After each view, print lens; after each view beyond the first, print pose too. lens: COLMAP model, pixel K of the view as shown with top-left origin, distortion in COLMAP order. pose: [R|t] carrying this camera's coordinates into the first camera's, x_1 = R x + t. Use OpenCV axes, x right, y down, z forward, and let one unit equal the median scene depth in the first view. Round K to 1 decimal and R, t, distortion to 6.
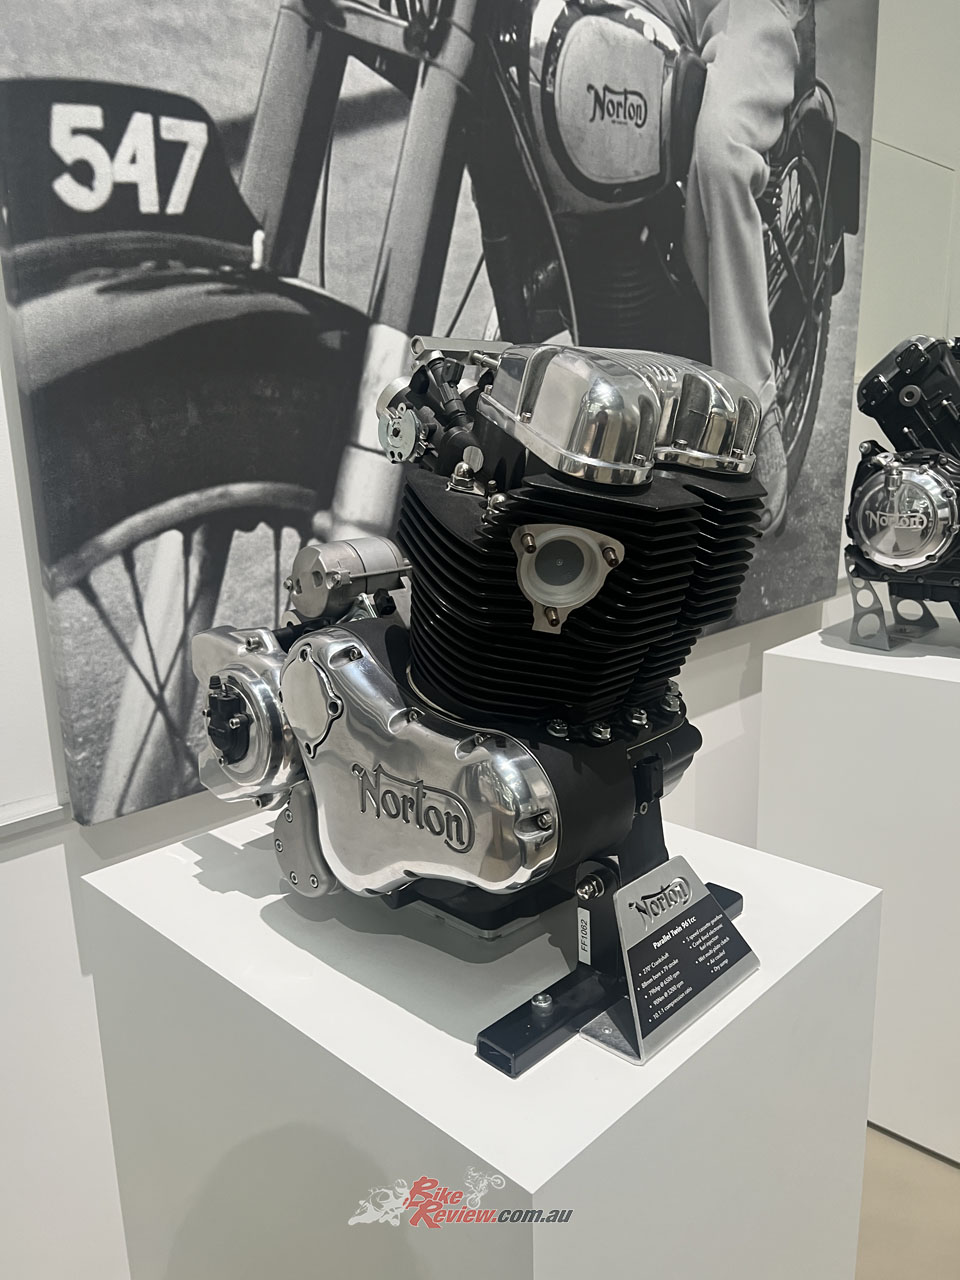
lens RADIAL K [[961.5, 0, 482.3], [0, 961.5, 642.5], [0, 0, 1]] dist [0.060627, -0.064945]
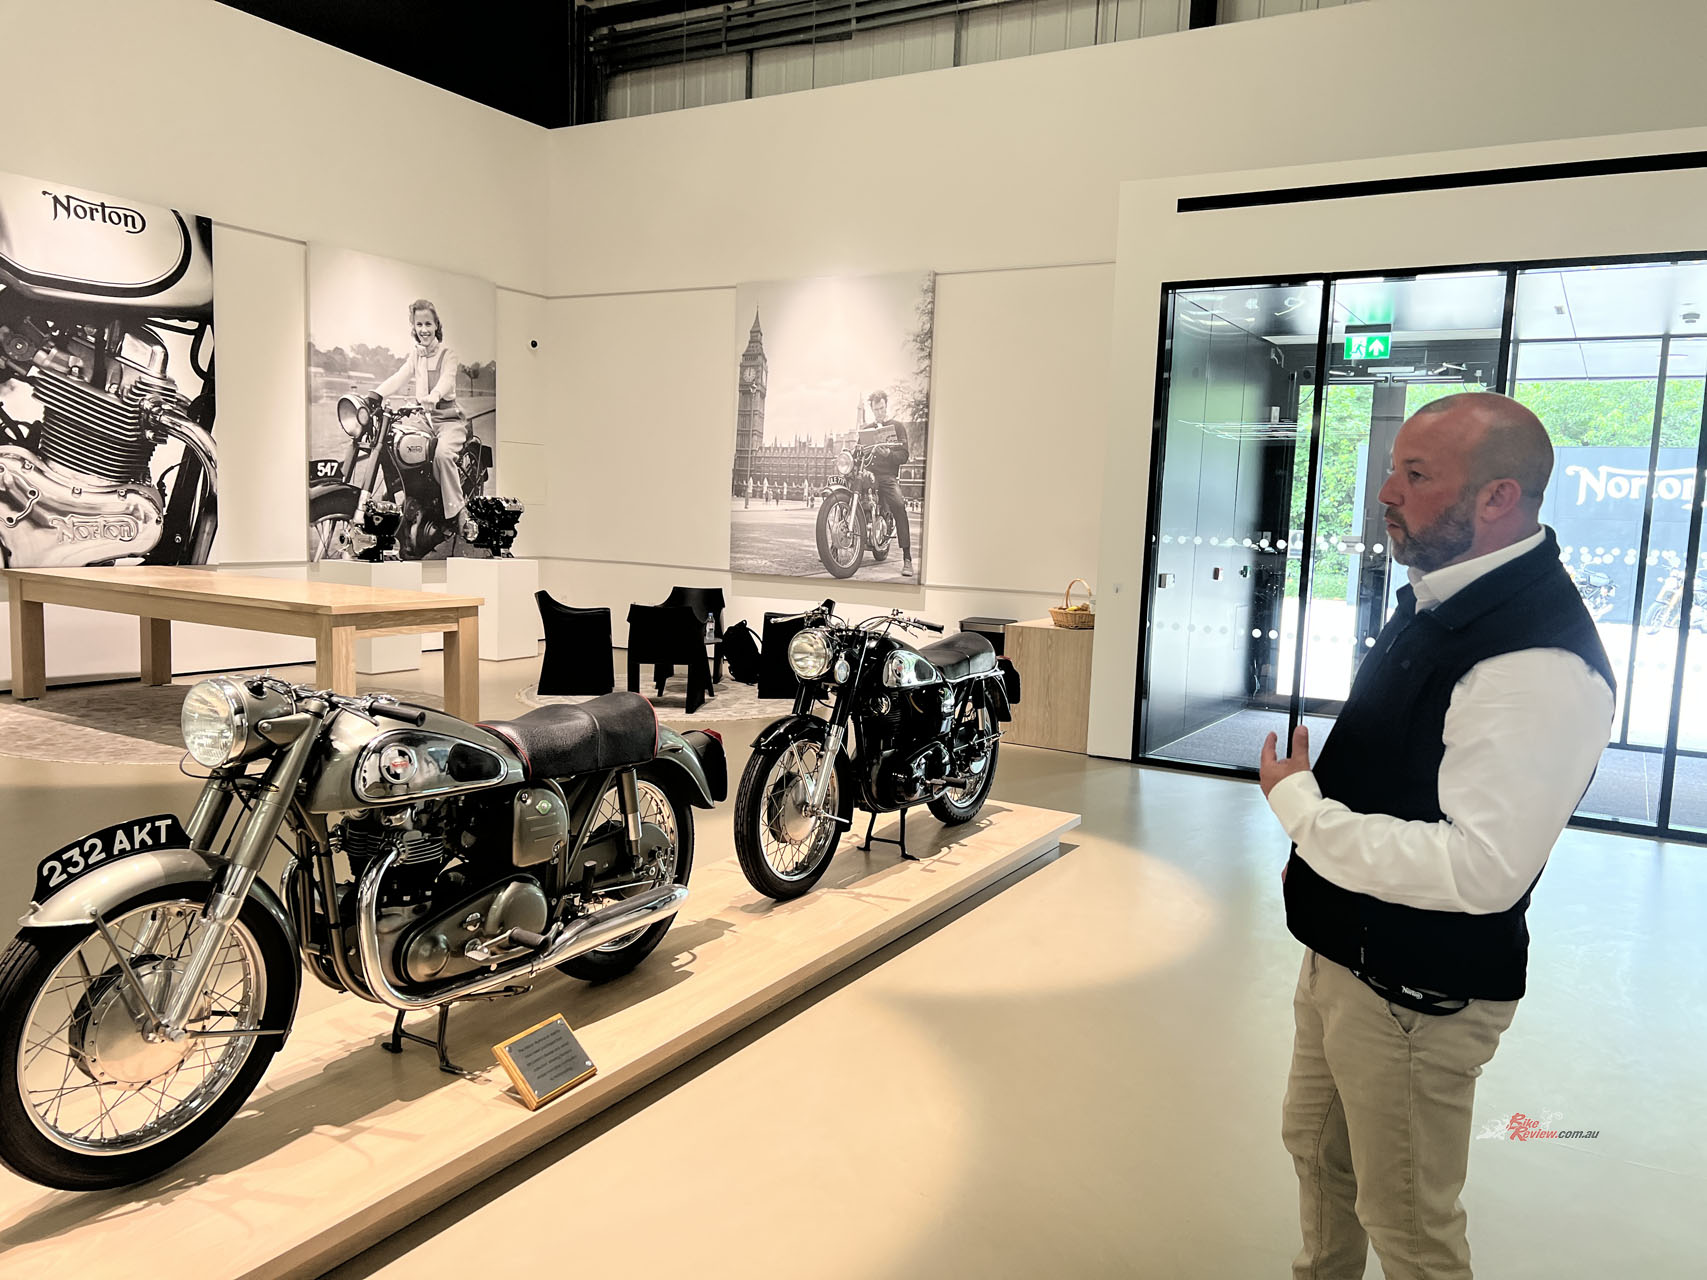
lens RADIAL K [[1282.3, 0, 853.1], [0, 1282.3, 650.3], [0, 0, 1]] dist [0.060627, -0.064945]
pose [[0.967089, 0.033613, 0.252210, 0.653170], [-0.003042, 0.992692, -0.120638, 1.250808], [-0.254421, 0.115901, 0.960123, -5.691728]]
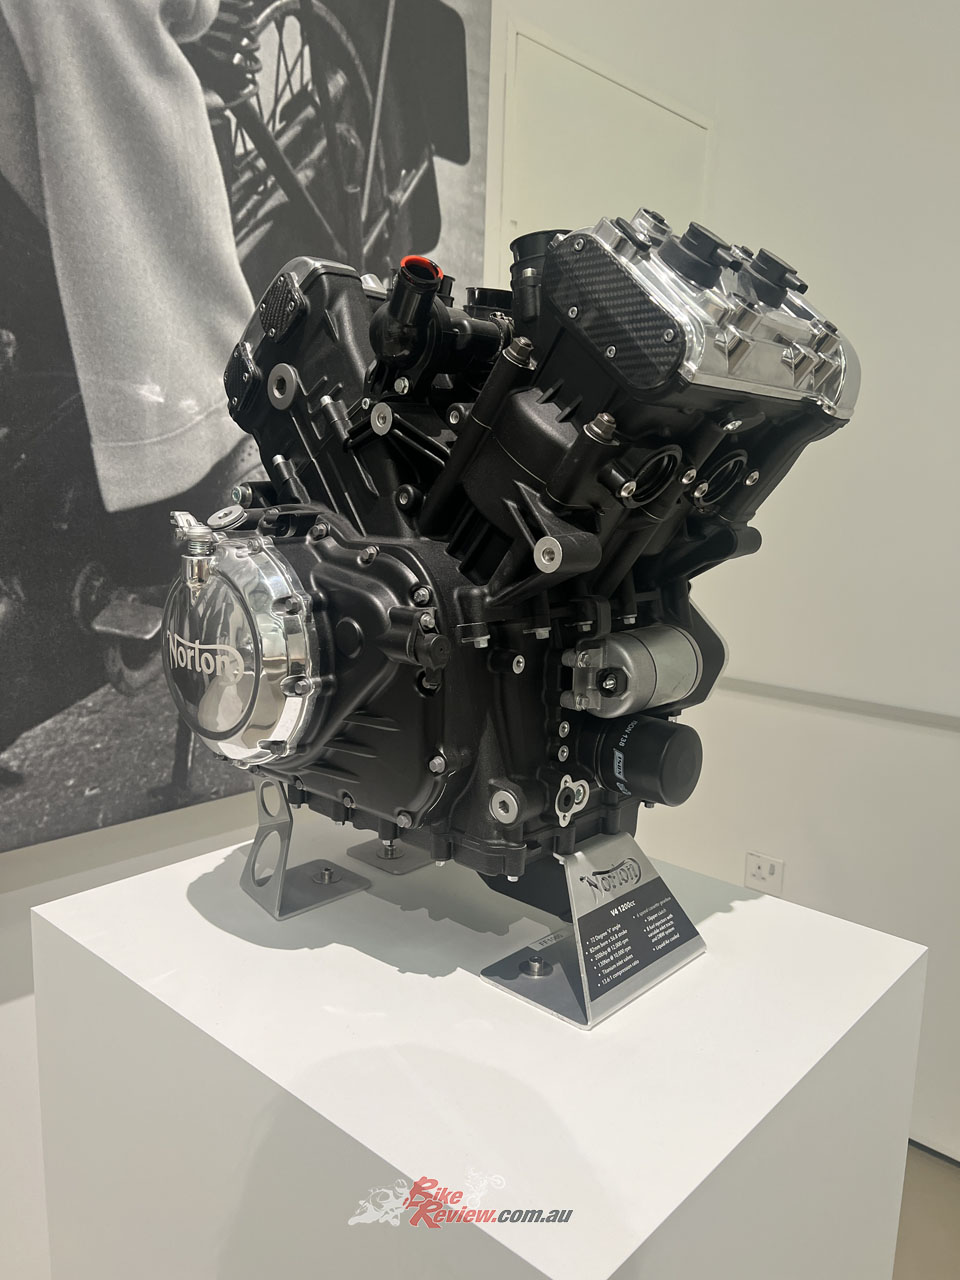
lens RADIAL K [[961.5, 0, 477.7], [0, 961.5, 641.4], [0, 0, 1]] dist [0.060627, -0.064945]
pose [[0.998458, 0.048062, 0.027778, 0.499908], [-0.046246, 0.996961, -0.062694, -0.103472], [-0.030707, 0.061313, 0.997646, 0.520579]]
